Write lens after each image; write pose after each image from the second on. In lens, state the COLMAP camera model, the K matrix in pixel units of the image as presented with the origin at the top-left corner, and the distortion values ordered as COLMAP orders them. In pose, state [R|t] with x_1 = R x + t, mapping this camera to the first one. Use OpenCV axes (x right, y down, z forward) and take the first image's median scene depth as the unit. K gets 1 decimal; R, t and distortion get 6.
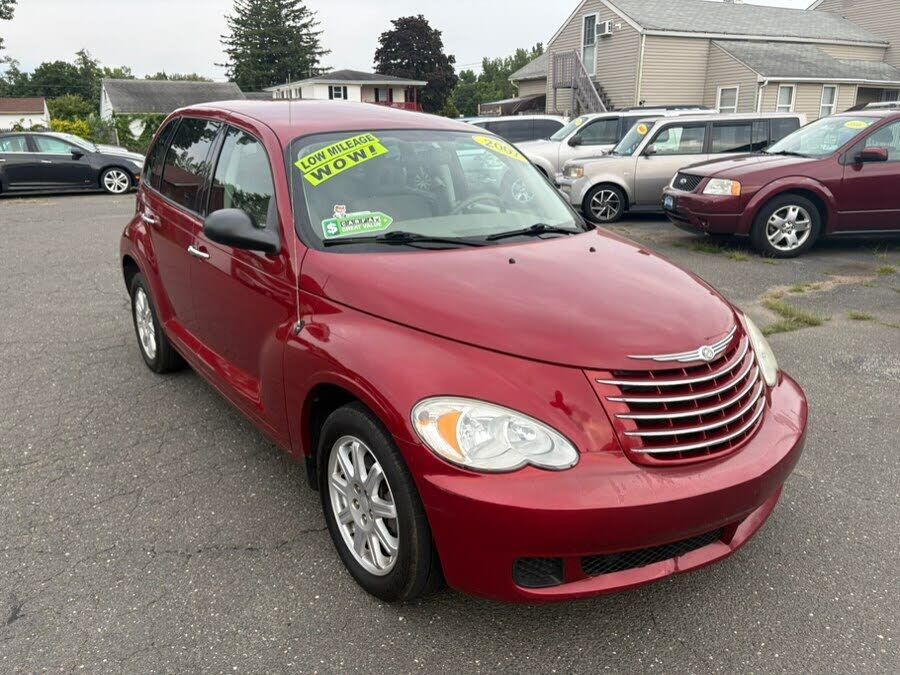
lens RADIAL K [[671.6, 0, 452.8], [0, 671.6, 326.2], [0, 0, 1]] dist [0.035693, -0.031693]
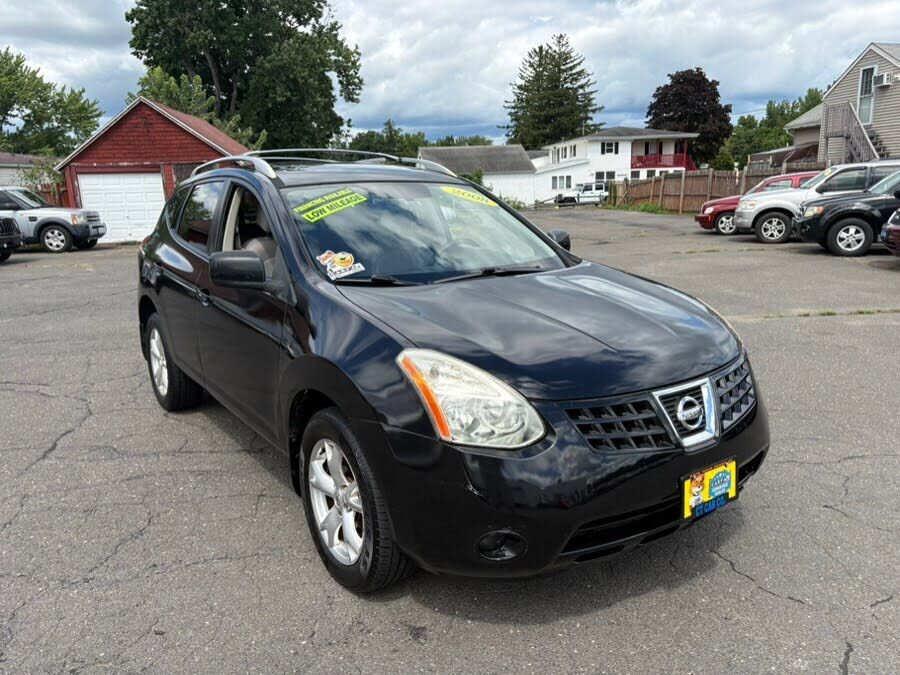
lens RADIAL K [[678.8, 0, 438.3], [0, 678.8, 337.2], [0, 0, 1]] dist [0.034080, -0.029071]
pose [[0.923746, 0.061893, -0.377972, 0.010453], [-0.083901, 0.995588, -0.042022, 0.033241], [0.373703, 0.070530, 0.924863, -0.124240]]
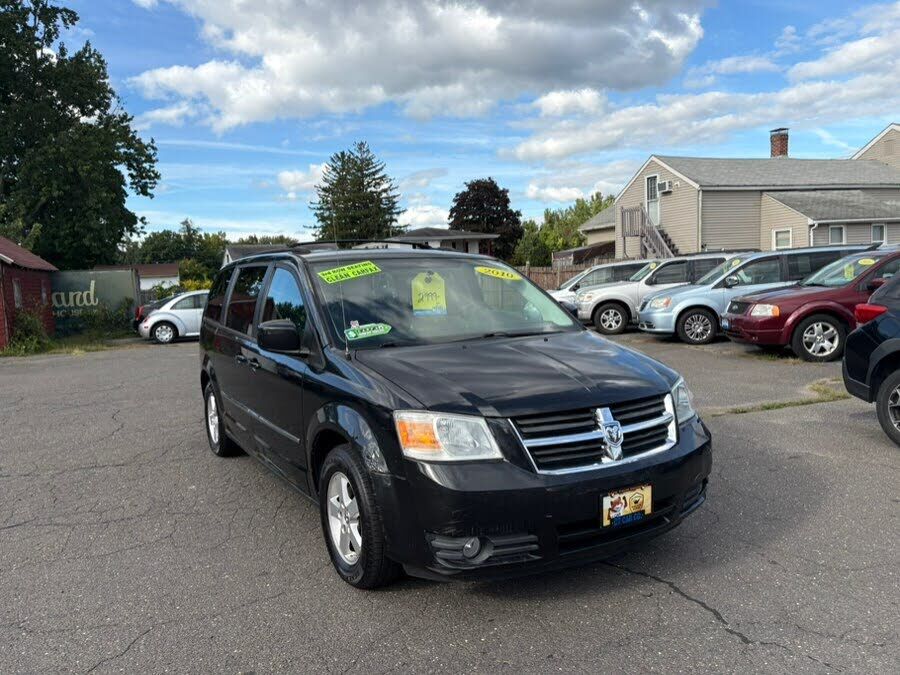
lens RADIAL K [[674.5, 0, 447.2], [0, 674.5, 349.3], [0, 0, 1]] dist [0.051852, -0.065308]
pose [[0.994582, -0.027146, -0.100346, -0.024845], [0.009174, 0.984455, -0.175396, 0.023100], [0.103548, 0.173525, 0.979371, -0.084378]]
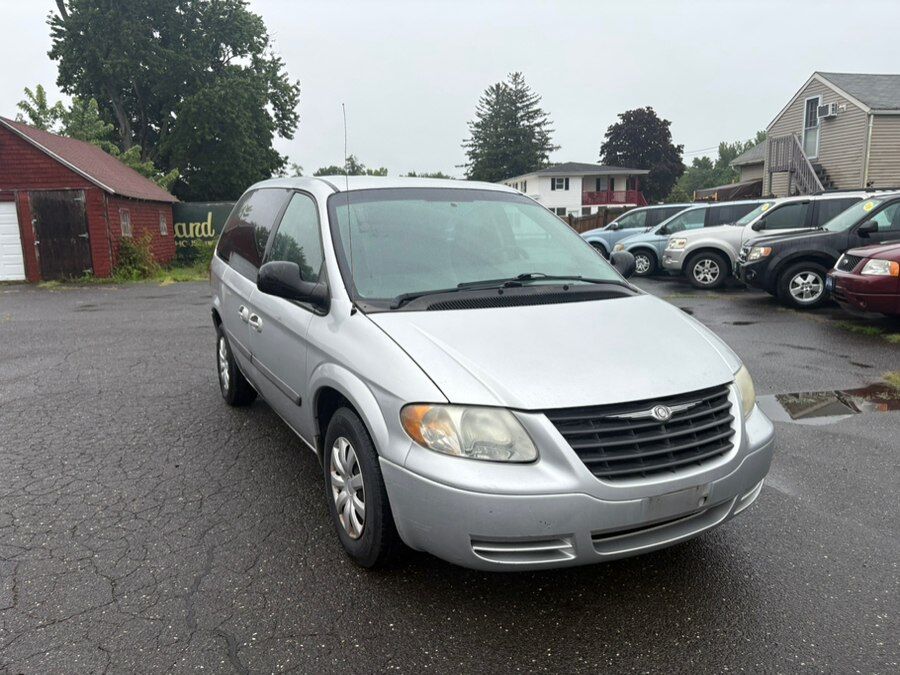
lens RADIAL K [[675.4, 0, 450.0], [0, 675.4, 337.5], [0, 0, 1]] dist [0.028808, 0.004312]
pose [[0.944595, 0.041170, -0.325646, 0.029286], [-0.076467, 0.992407, -0.096341, 0.009405], [0.319207, 0.115905, 0.940571, -0.031251]]
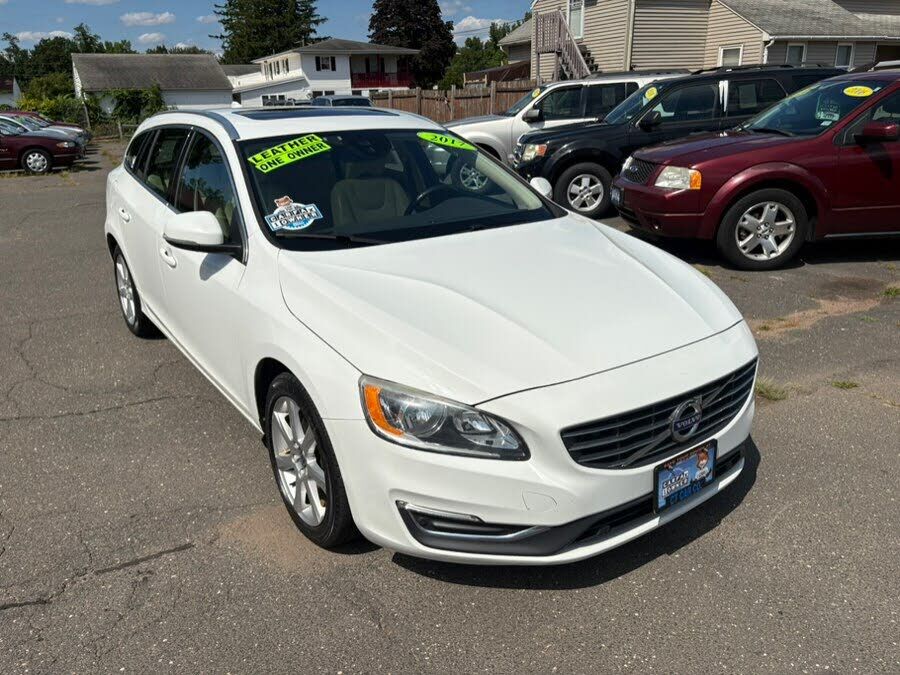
lens RADIAL K [[671.2, 0, 448.2], [0, 671.2, 326.2], [0, 0, 1]] dist [0.049670, -0.052314]
pose [[0.999540, -0.009289, -0.028862, 0.035651], [0.010442, 0.999144, 0.040037, -0.016075], [0.028465, -0.040320, 0.998781, 0.049761]]
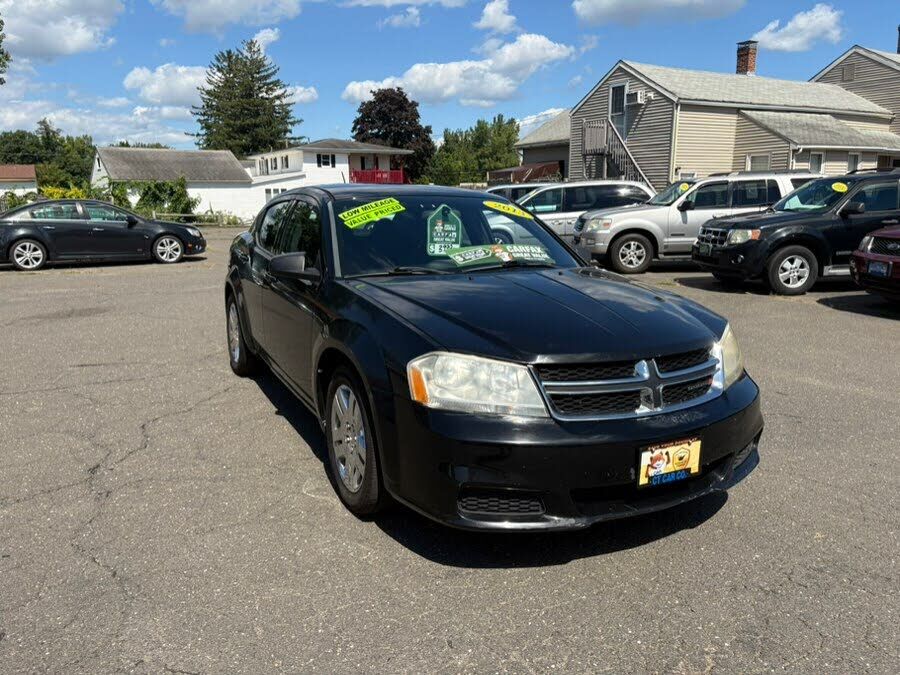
lens RADIAL K [[668.9, 0, 436.8], [0, 668.9, 333.6], [0, 0, 1]] dist [0.011692, 0.005946]
pose [[0.998578, -0.011687, 0.052021, -0.081428], [0.015958, 0.996466, -0.082463, -0.006573], [-0.050873, 0.083176, 0.995235, 0.027869]]
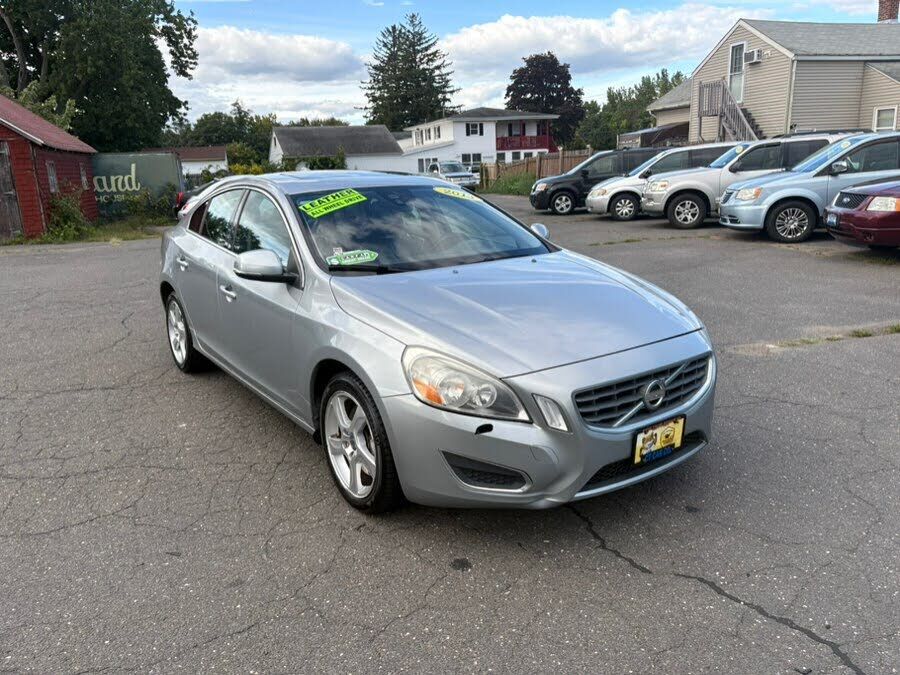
lens RADIAL K [[672.1, 0, 450.0], [0, 672.1, 337.5], [0, 0, 1]] dist [0.017995, -0.000433]
pose [[0.984758, 0.010439, -0.173618, -0.028506], [-0.015429, 0.999505, -0.027416, 0.012312], [0.173246, 0.029677, 0.984431, -0.047340]]
